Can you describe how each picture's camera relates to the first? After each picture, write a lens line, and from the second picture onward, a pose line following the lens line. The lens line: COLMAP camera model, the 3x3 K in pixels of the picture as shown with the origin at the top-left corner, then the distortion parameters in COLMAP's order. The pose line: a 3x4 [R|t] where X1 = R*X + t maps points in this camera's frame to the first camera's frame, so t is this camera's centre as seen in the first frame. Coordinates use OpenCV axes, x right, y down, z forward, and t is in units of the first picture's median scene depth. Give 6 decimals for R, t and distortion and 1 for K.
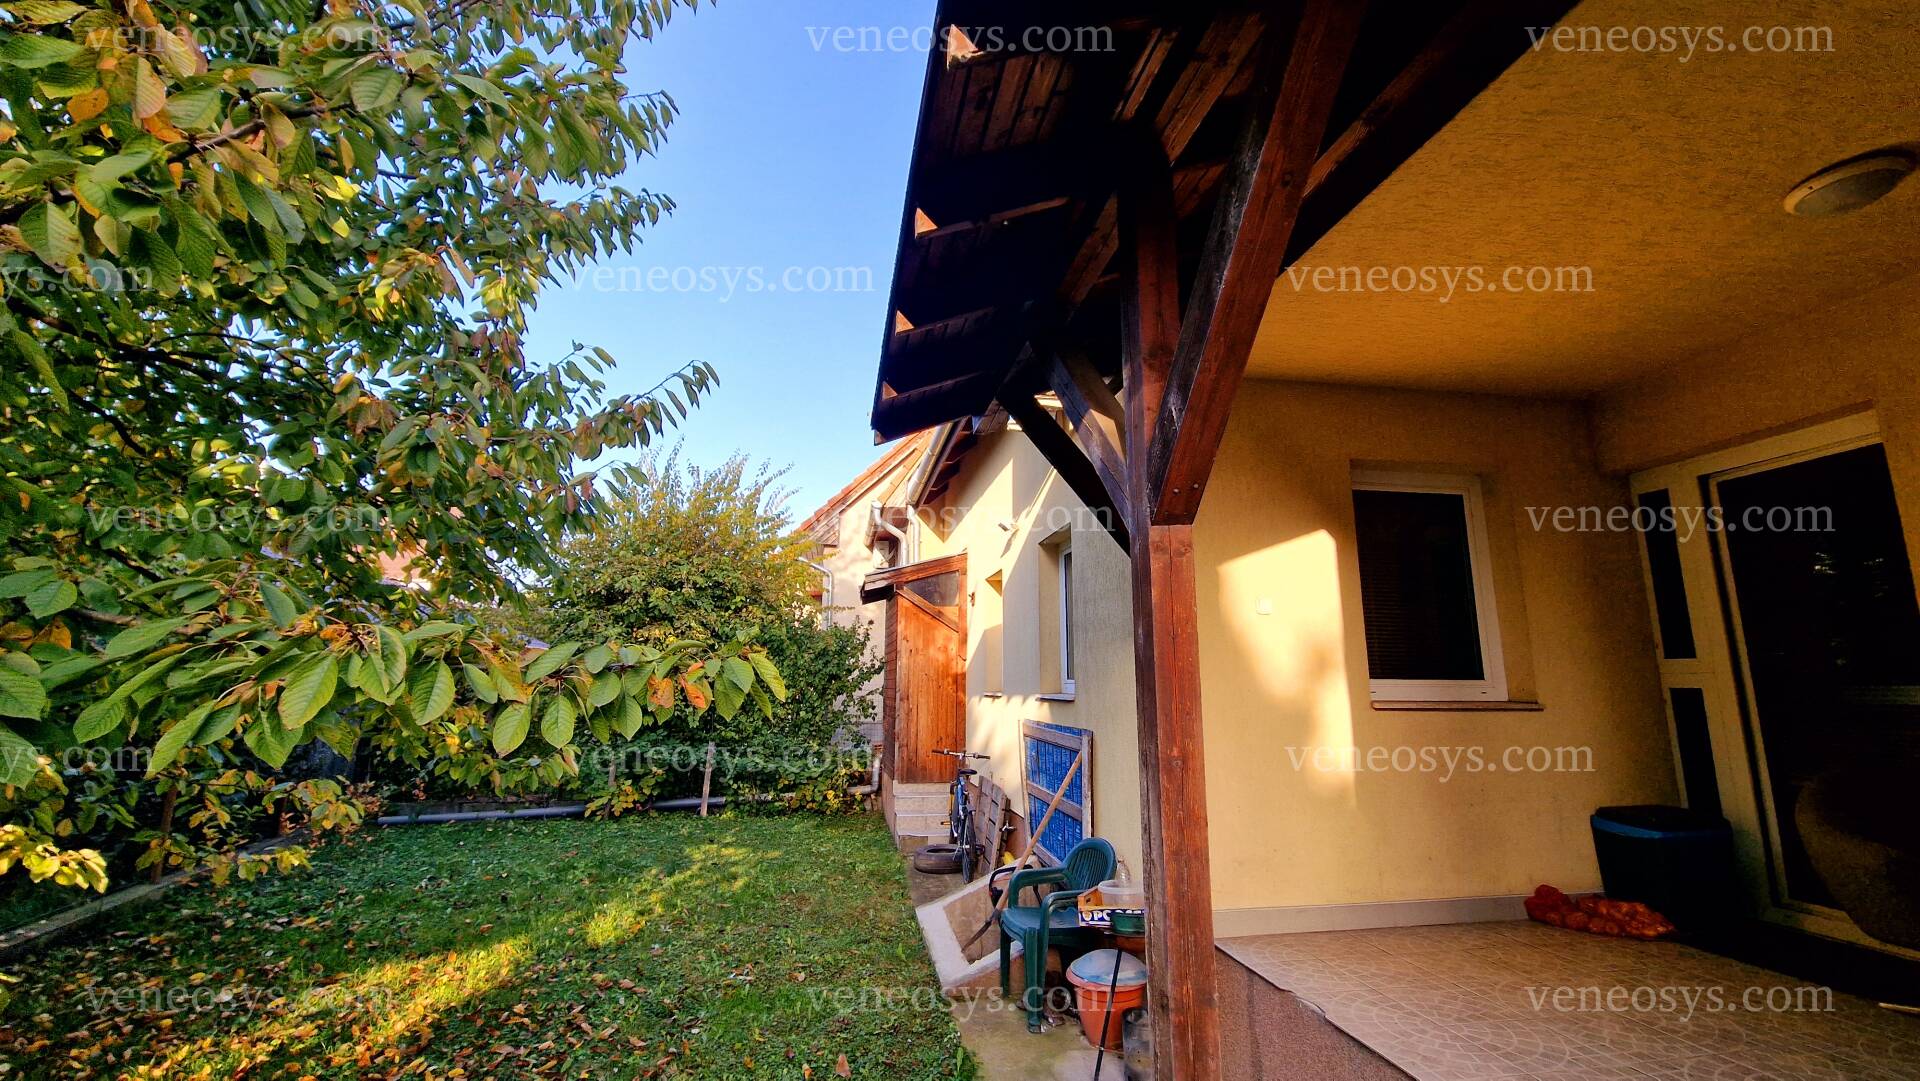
lens RADIAL K [[787.2, 0, 955.2], [0, 787.2, 534.7], [0, 0, 1]] dist [-0.001756, -0.002006]
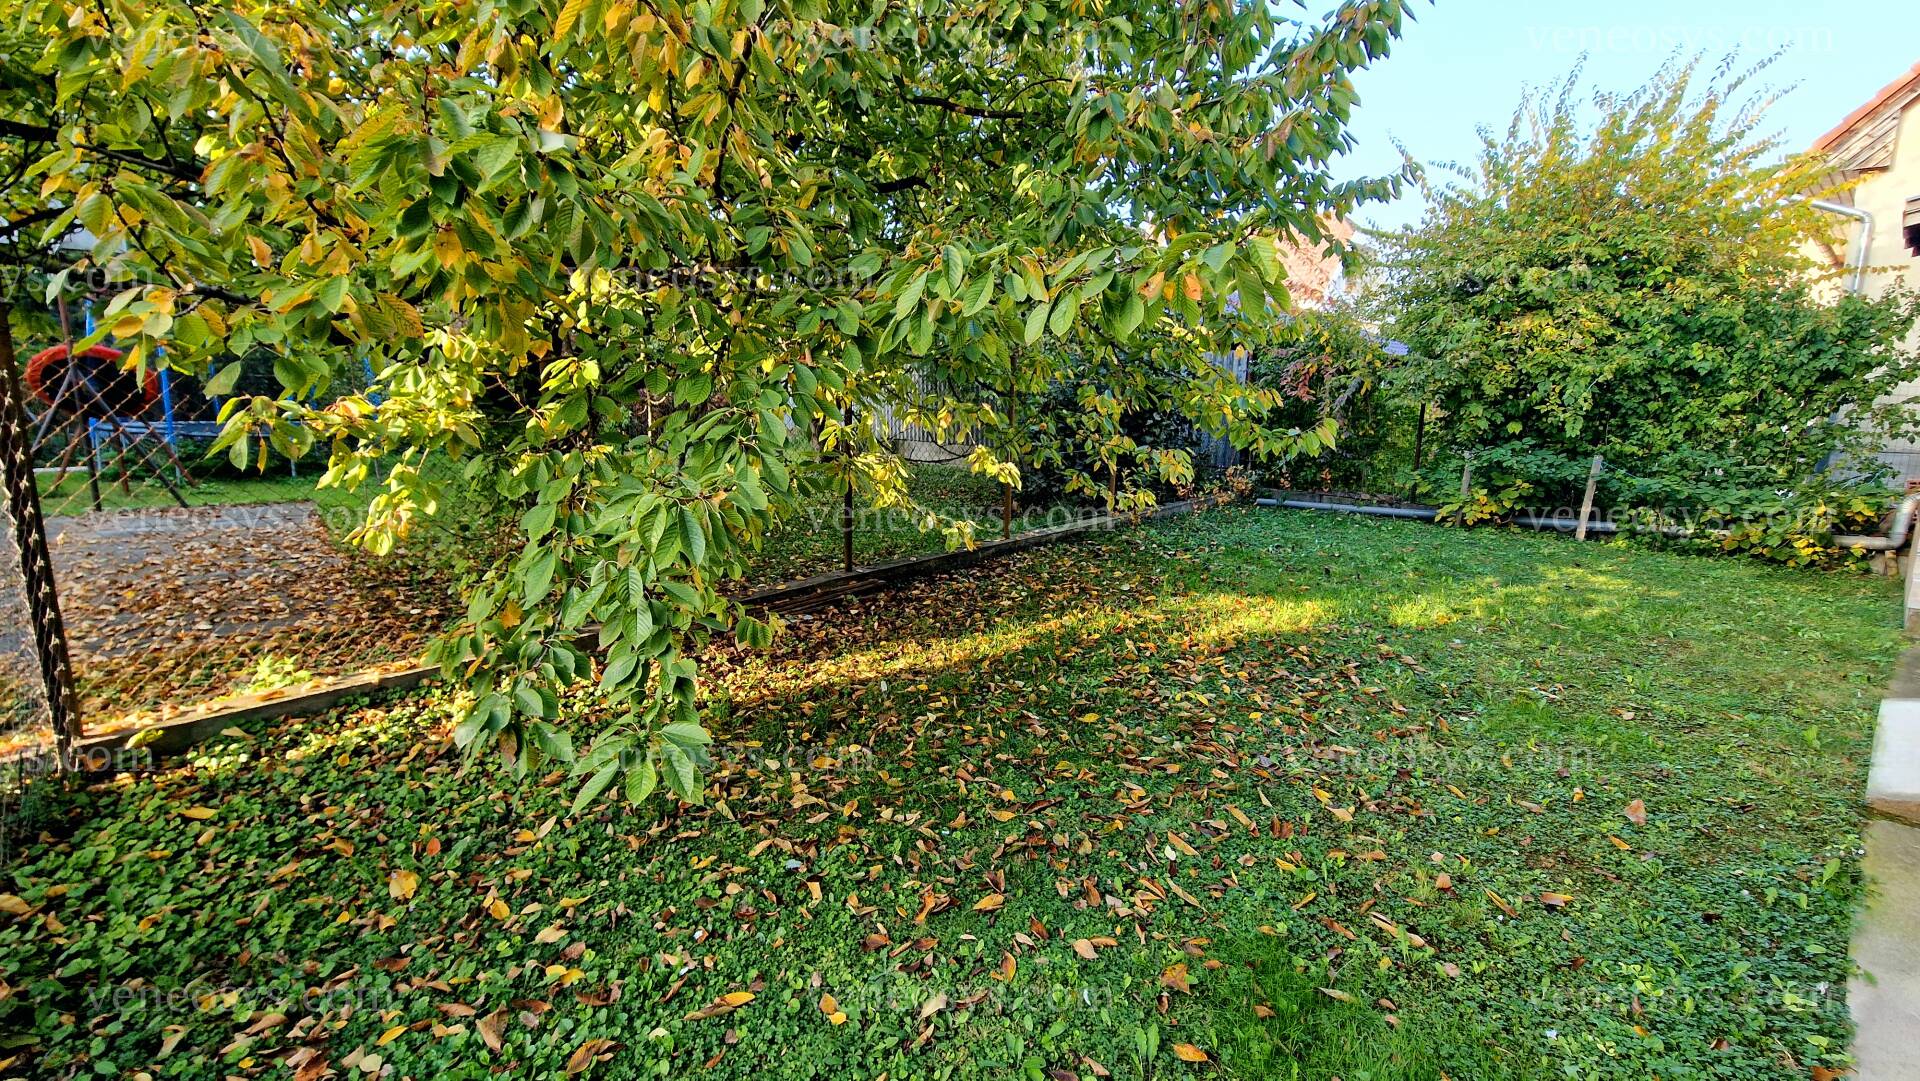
lens RADIAL K [[787.2, 0, 949.6], [0, 787.2, 537.0], [0, 0, 1]] dist [-0.001756, -0.002006]
pose [[0.507742, 0.153116, -0.847793, 0.052718], [0.151450, 0.952890, 0.262800, 0.026928], [0.848092, -0.261833, 0.460633, 0.029864]]
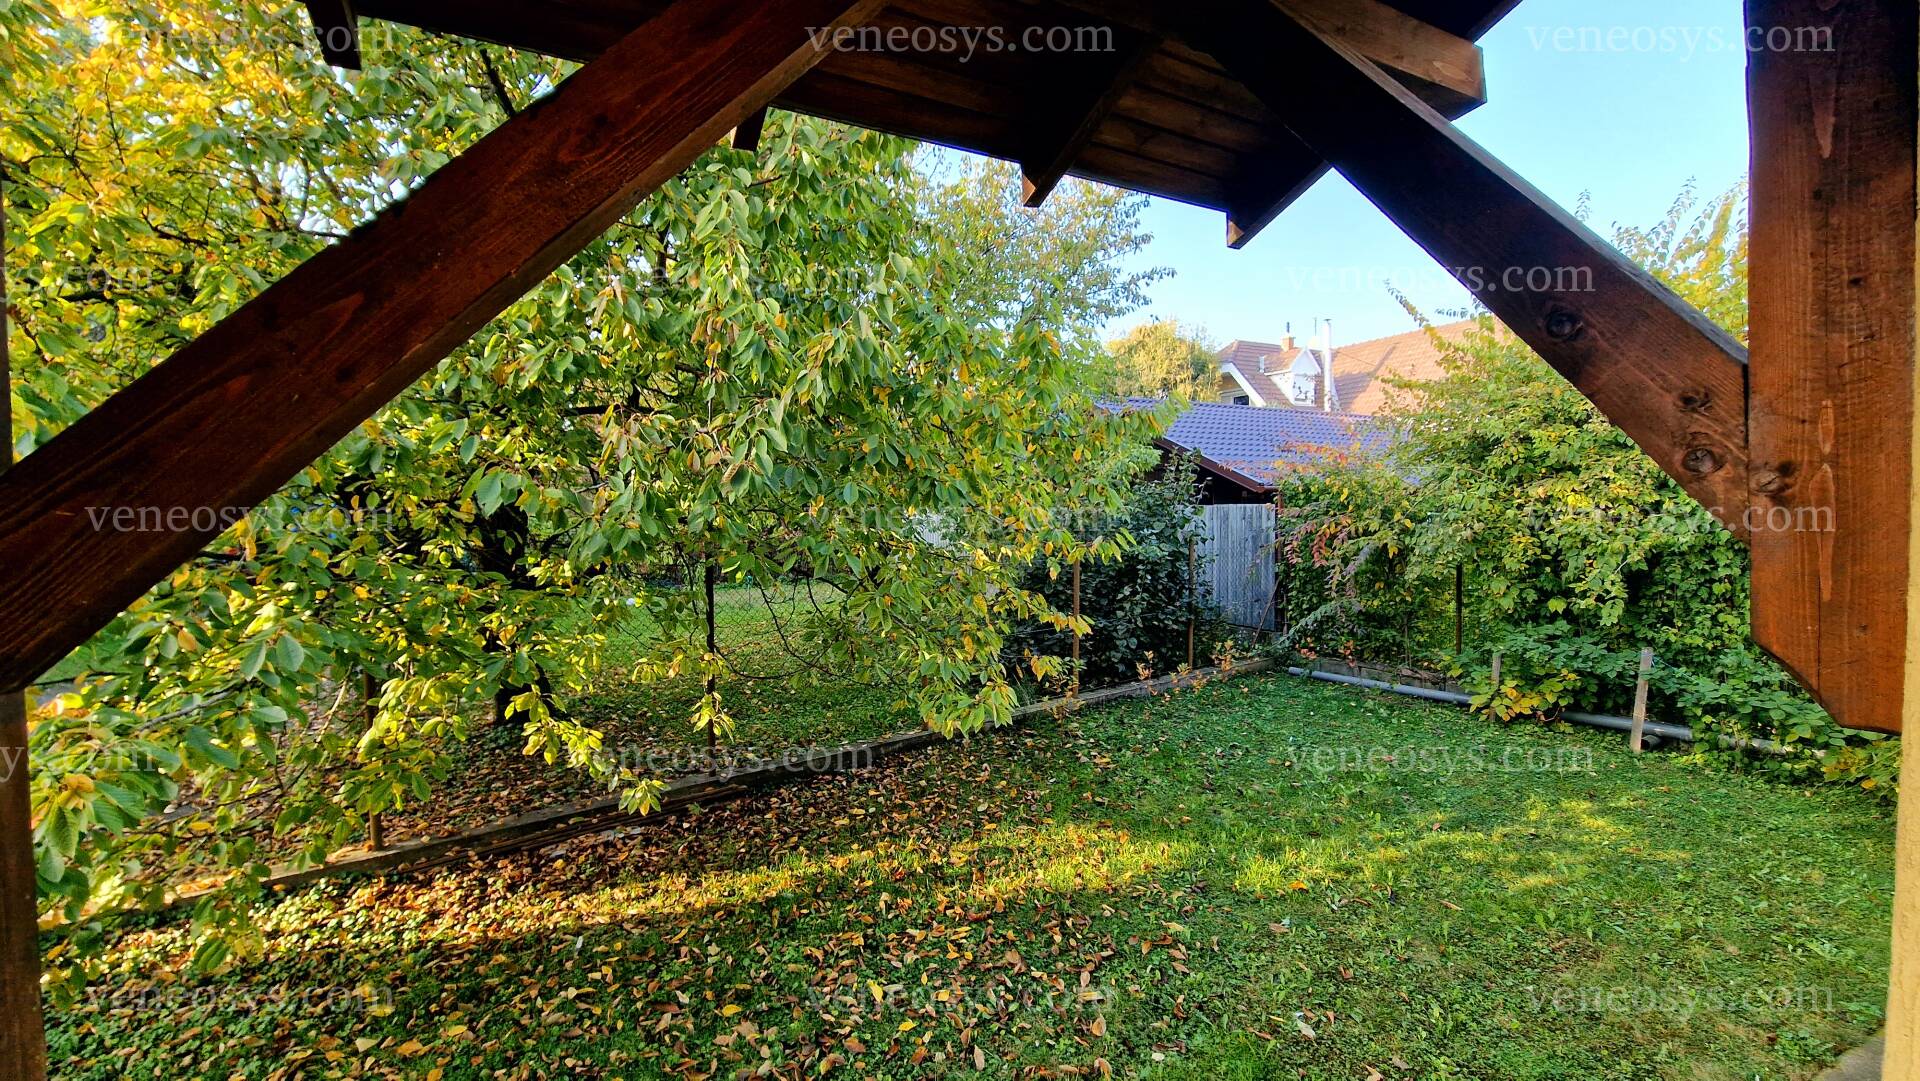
lens RADIAL K [[787.2, 0, 960.2], [0, 787.2, 529.0], [0, 0, 1]] dist [-0.001756, -0.002006]
pose [[0.300530, 0.027738, -0.953369, 0.149964], [0.190646, 0.977658, 0.088542, -0.008176], [0.934525, -0.208365, 0.288527, 0.276074]]
